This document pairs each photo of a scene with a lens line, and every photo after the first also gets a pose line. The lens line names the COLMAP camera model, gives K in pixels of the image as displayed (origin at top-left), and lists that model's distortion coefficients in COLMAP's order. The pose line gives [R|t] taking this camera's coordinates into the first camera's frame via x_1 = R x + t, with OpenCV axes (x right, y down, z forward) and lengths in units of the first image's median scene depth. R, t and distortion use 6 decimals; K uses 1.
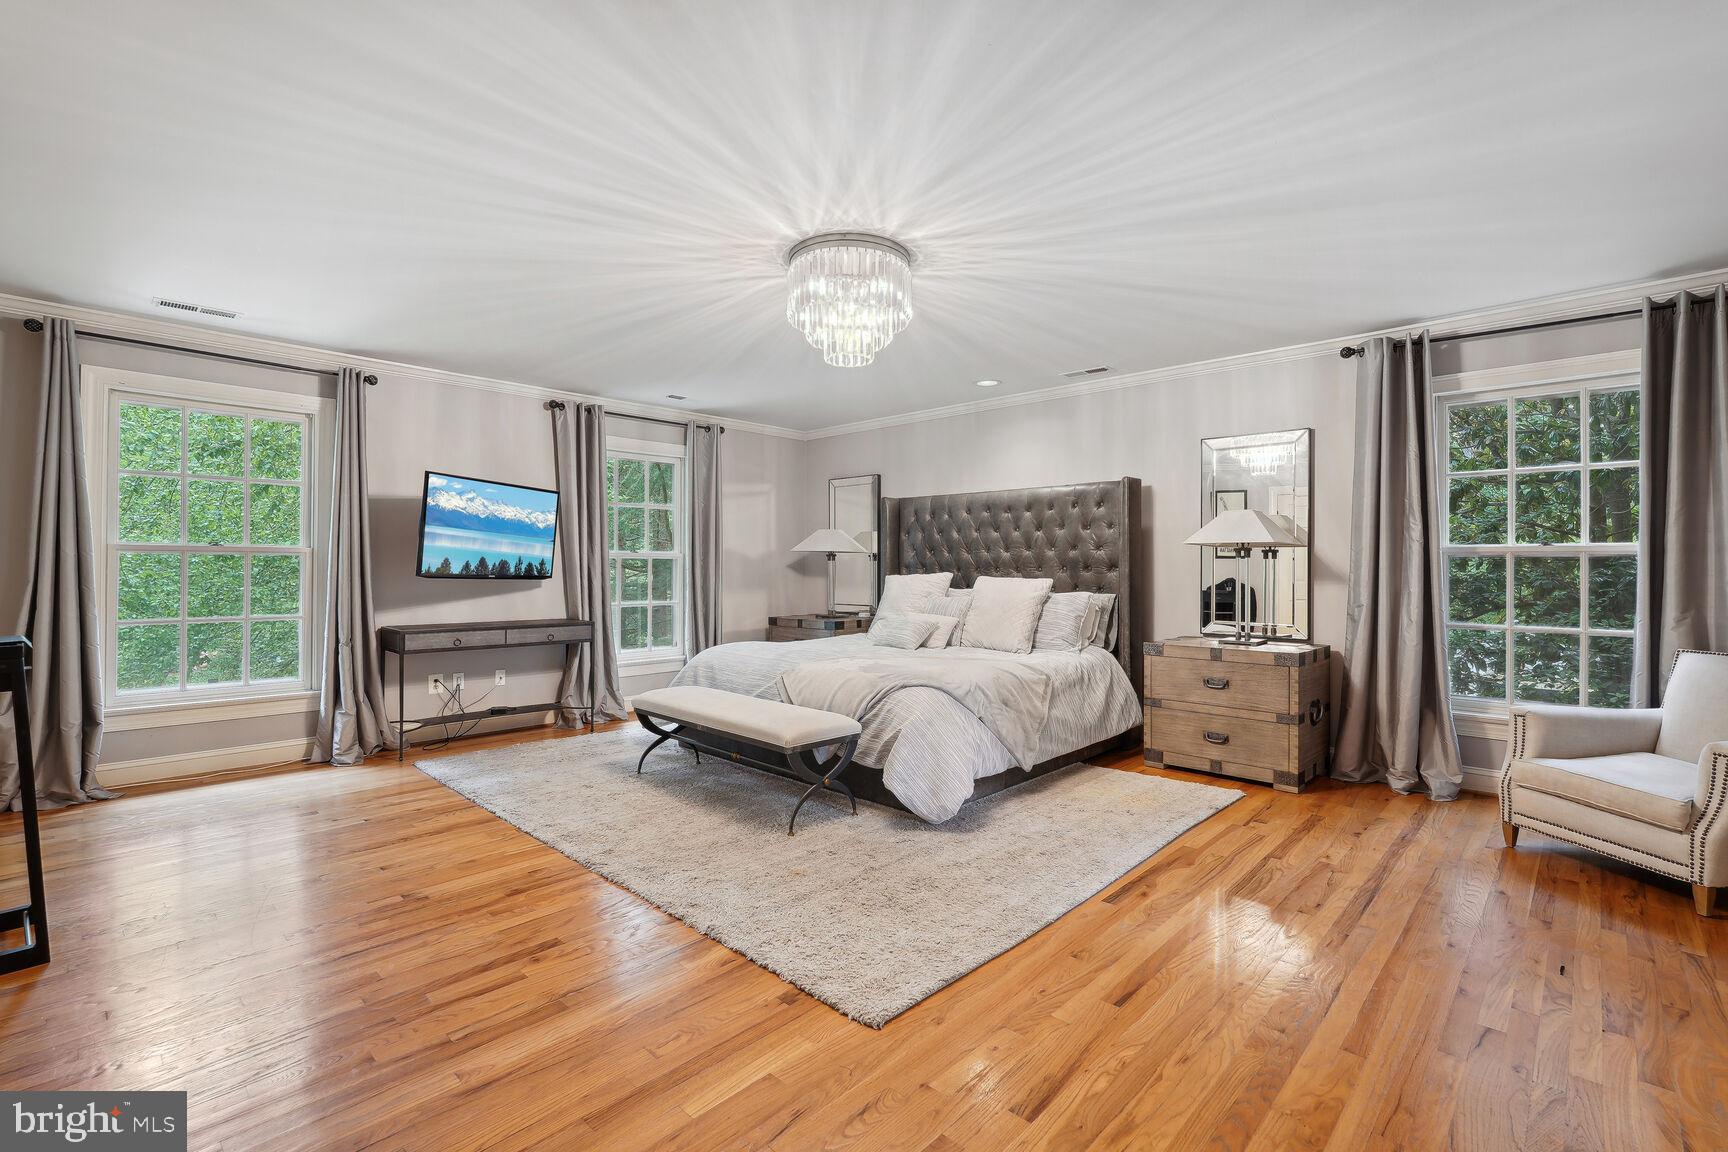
lens RADIAL K [[771.7, 0, 864.0], [0, 771.7, 576.0], [0, 0, 1]] dist [0.000014, -0.000058]
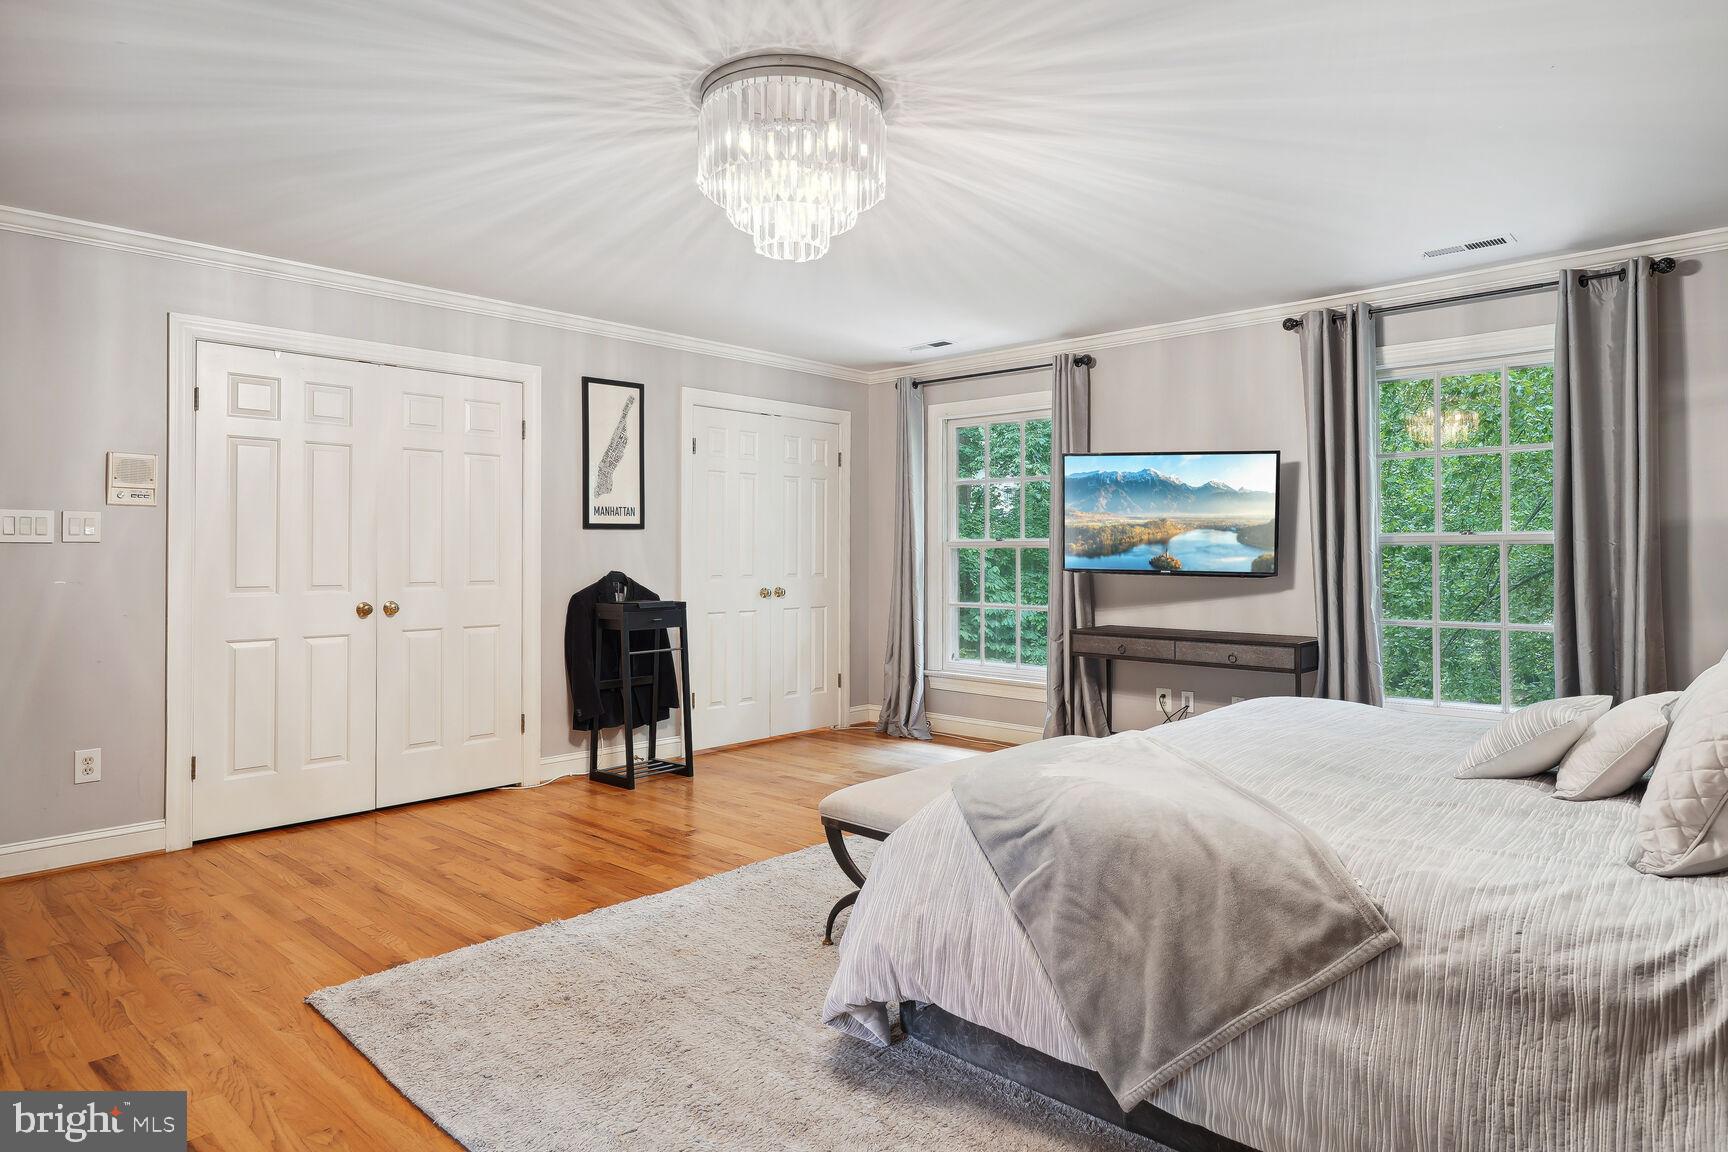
lens RADIAL K [[1007.5, 0, 866.1], [0, 1007.5, 548.4], [0, 0, 1]] dist [-0.004096, -0.000995]
pose [[0.009926, -0.013974, -0.999853, 0.728884], [-0.011389, 0.999836, -0.014087, -0.007106], [0.999886, 0.011527, 0.009765, 0.911762]]
